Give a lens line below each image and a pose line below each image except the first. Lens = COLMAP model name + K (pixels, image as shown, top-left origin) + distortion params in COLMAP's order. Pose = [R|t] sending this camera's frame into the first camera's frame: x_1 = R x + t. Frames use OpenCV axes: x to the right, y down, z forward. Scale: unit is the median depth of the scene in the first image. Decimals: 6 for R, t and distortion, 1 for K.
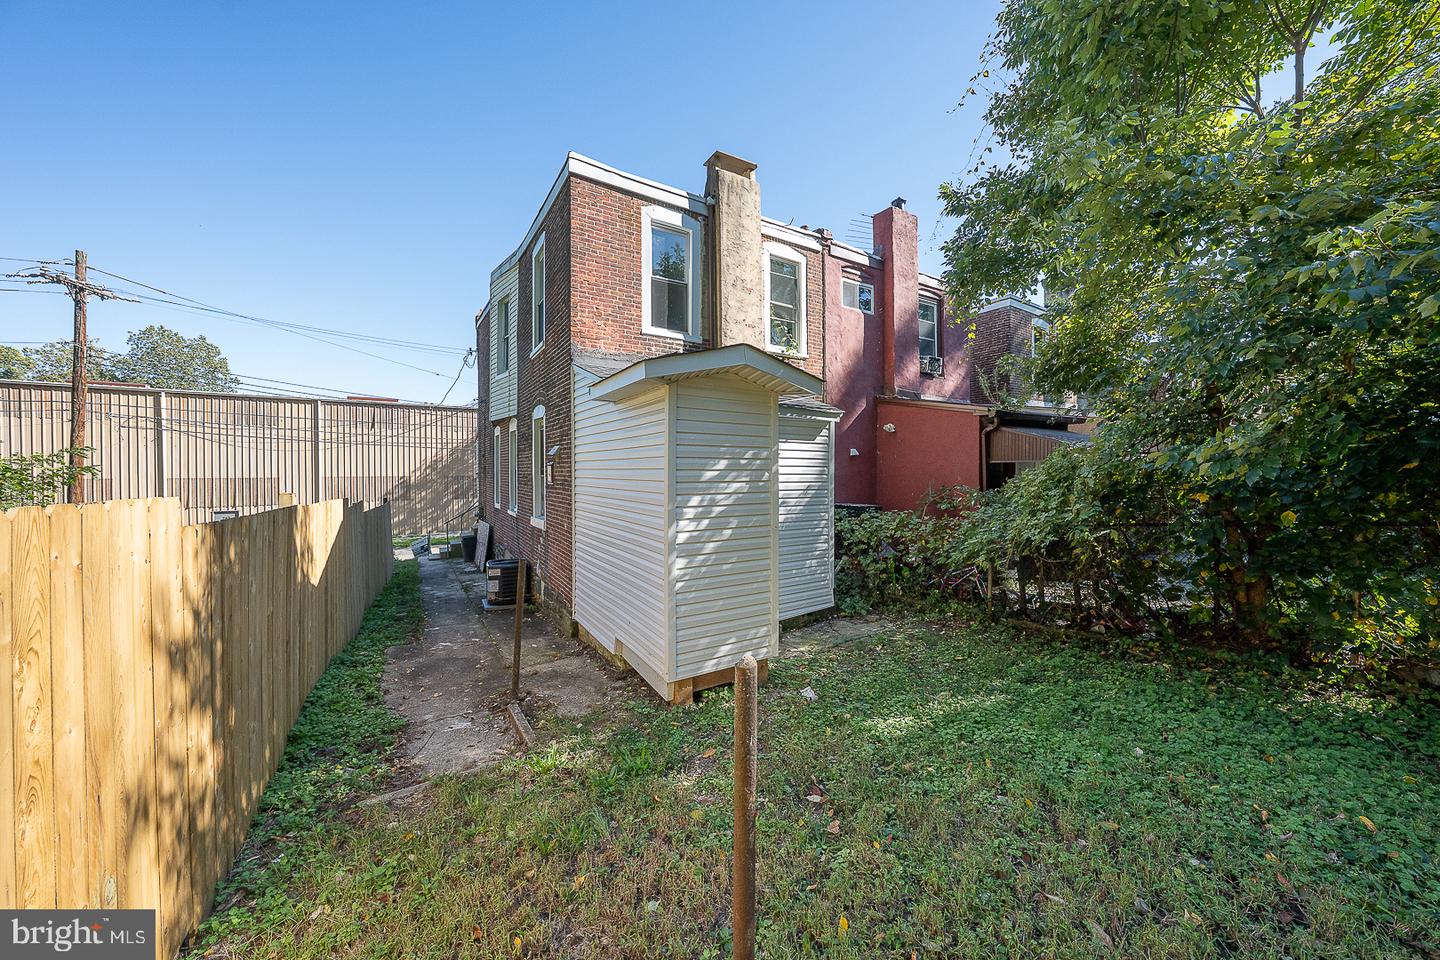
lens RADIAL K [[496.1, 0, 723.9], [0, 496.1, 474.5], [0, 0, 1]] dist [-0.026677, 0.005762]
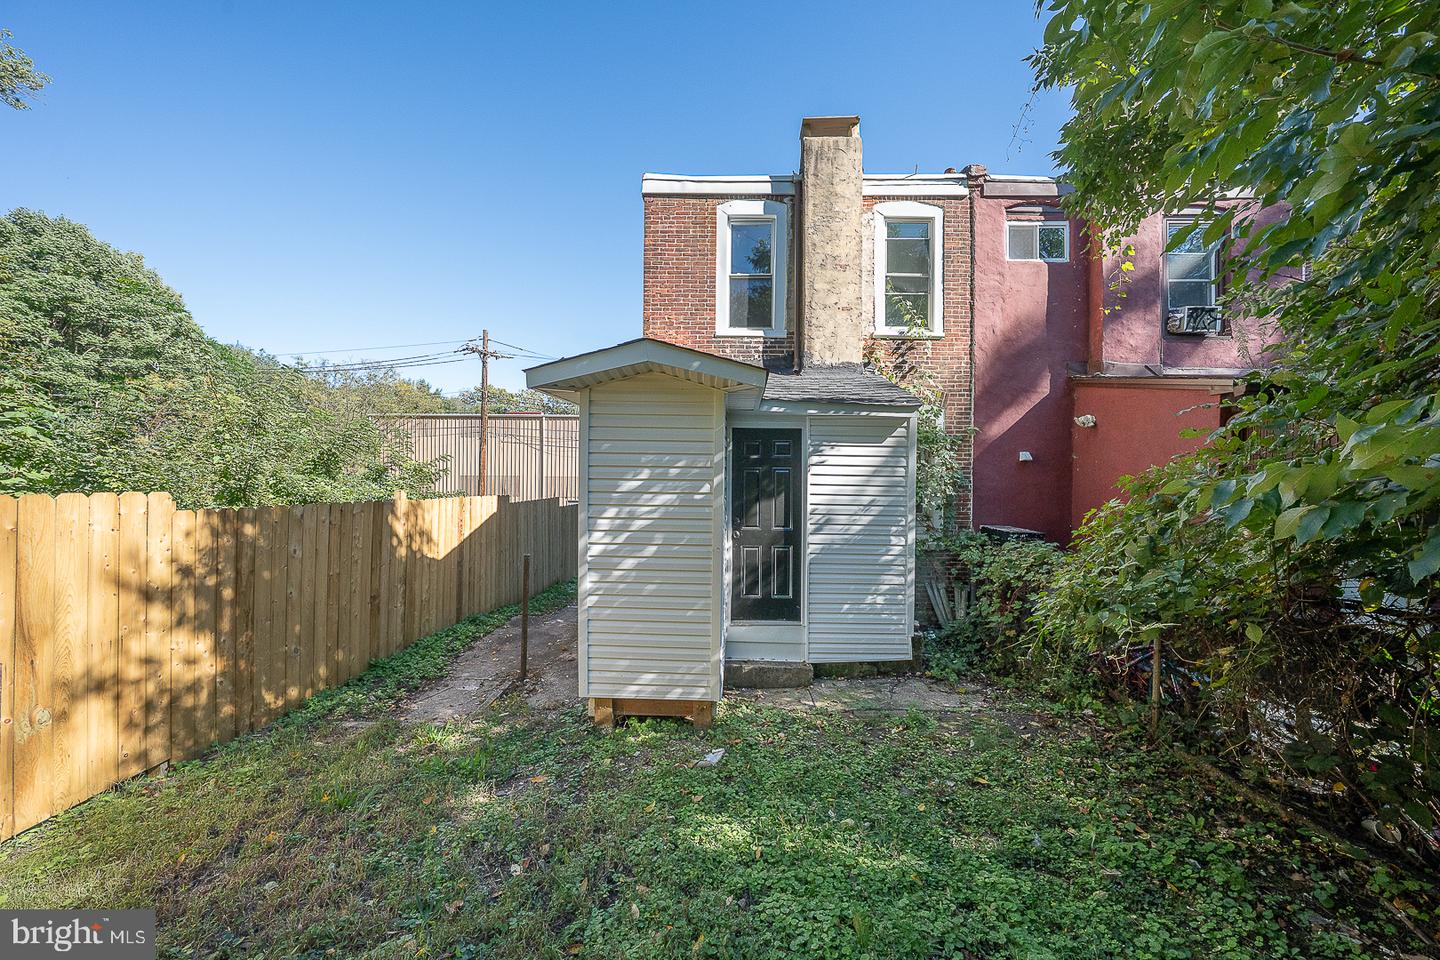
lens RADIAL K [[496.1, 0, 722.6], [0, 496.1, 474.4], [0, 0, 1]] dist [-0.026677, 0.005762]
pose [[0.833812, 0.013326, -0.551887, 0.365785], [-0.017256, 0.999849, -0.001928, -0.011796], [0.551778, 0.011131, 0.833917, 0.190353]]
